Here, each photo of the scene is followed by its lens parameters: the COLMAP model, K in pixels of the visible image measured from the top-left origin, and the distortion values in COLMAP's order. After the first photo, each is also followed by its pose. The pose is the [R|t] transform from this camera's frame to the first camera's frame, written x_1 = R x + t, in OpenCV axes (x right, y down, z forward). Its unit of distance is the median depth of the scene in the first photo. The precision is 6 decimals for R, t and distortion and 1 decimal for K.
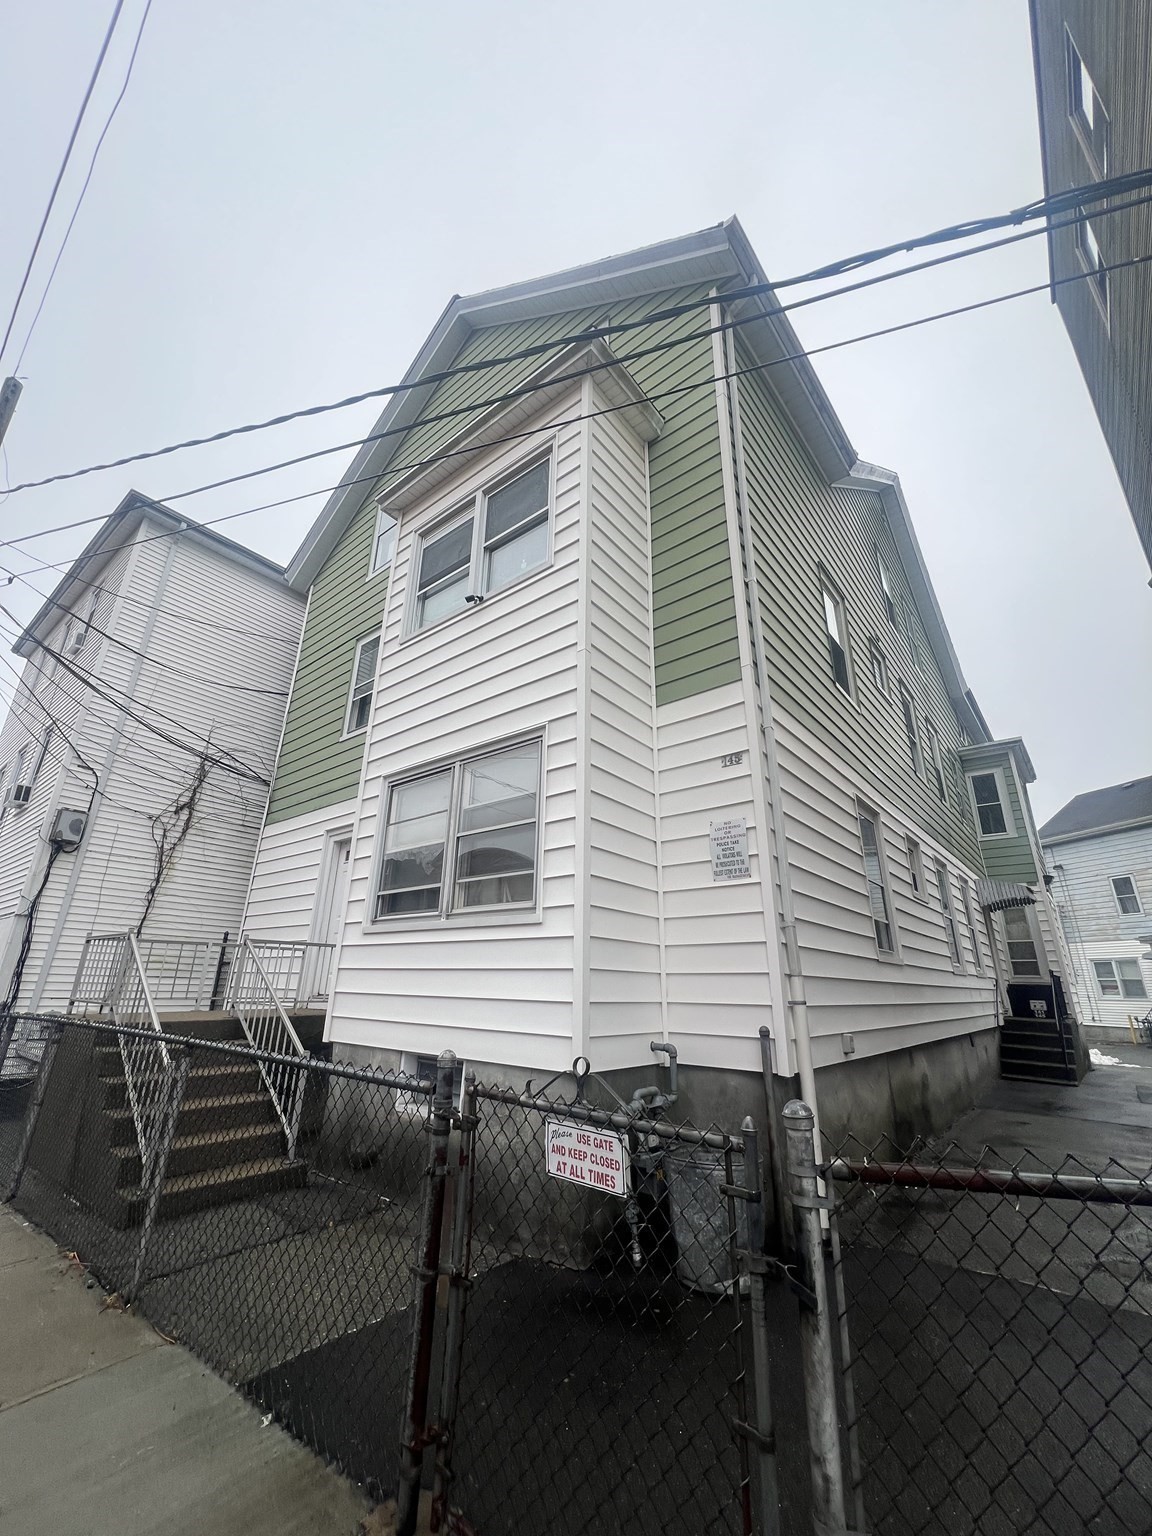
lens RADIAL K [[614.9, 0, 577.6], [0, 614.9, 768.1], [0, 0, 1]] dist [0.001500, -0.000085]
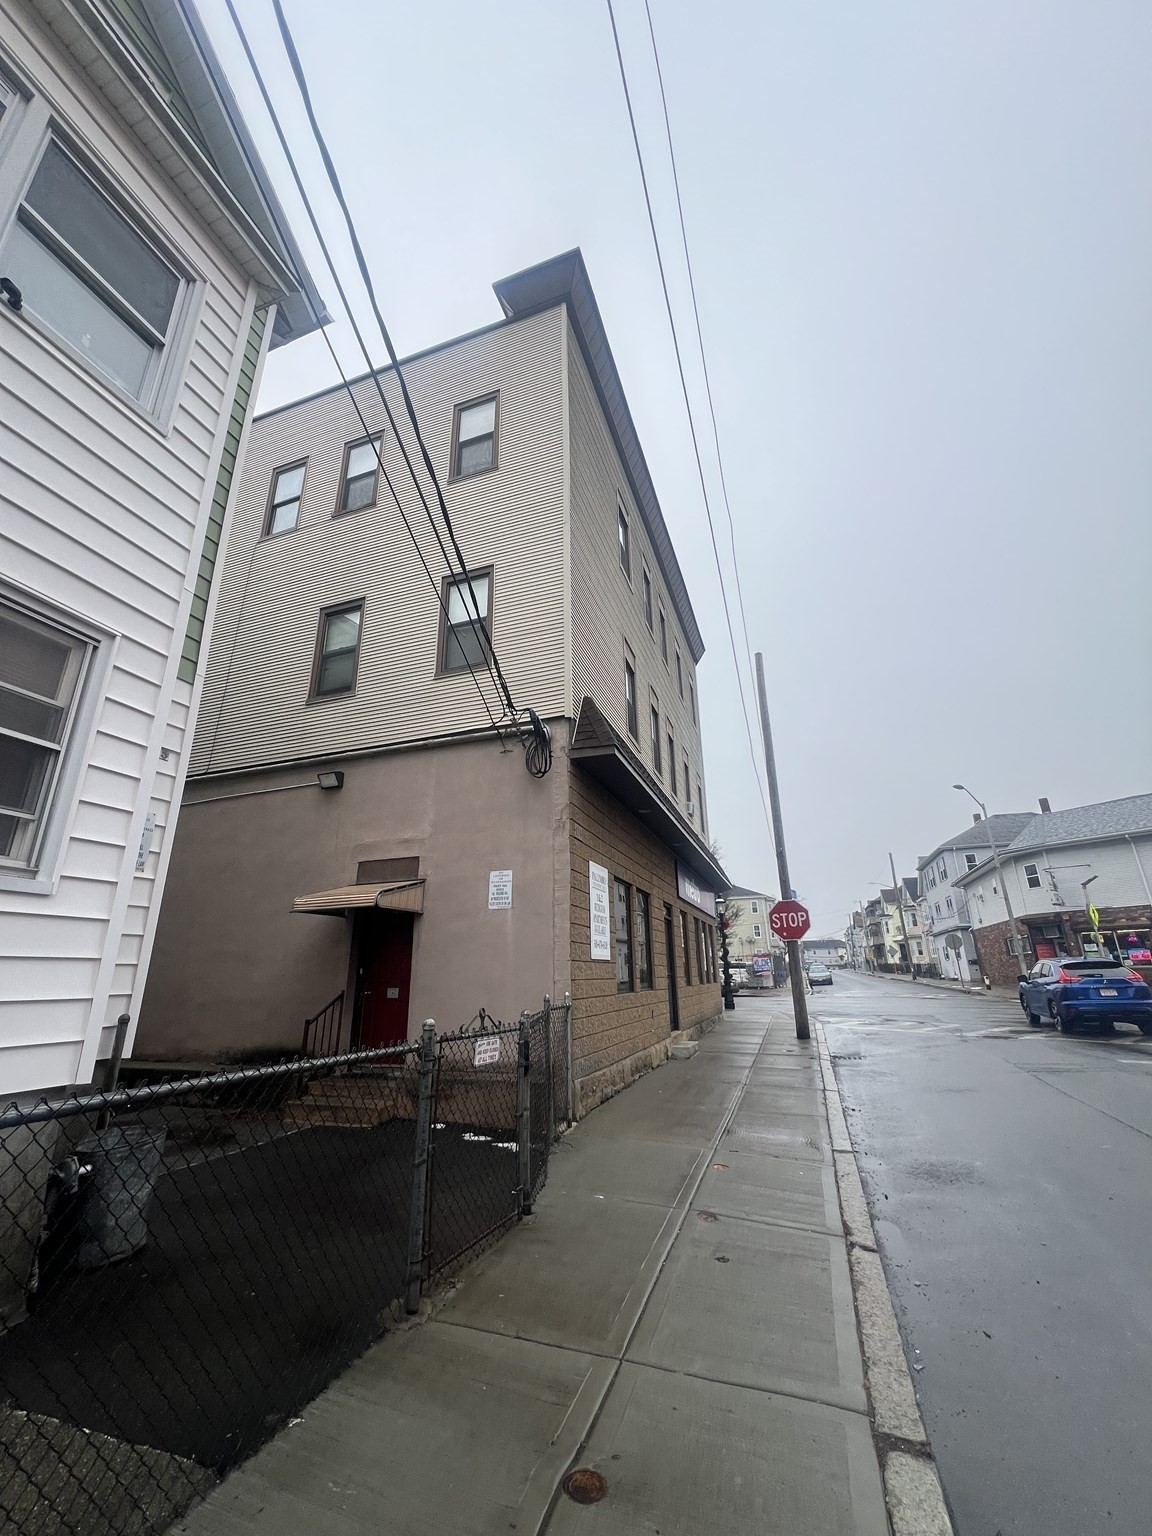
lens RADIAL K [[614.9, 0, 577.6], [0, 614.9, 768.1], [0, 0, 1]] dist [0.001500, -0.000085]
pose [[-0.339381, 0.292466, 0.894027, -1.789031], [-0.305524, 0.864633, -0.398830, 0.405826], [-0.889649, -0.408502, -0.204085, 1.194354]]
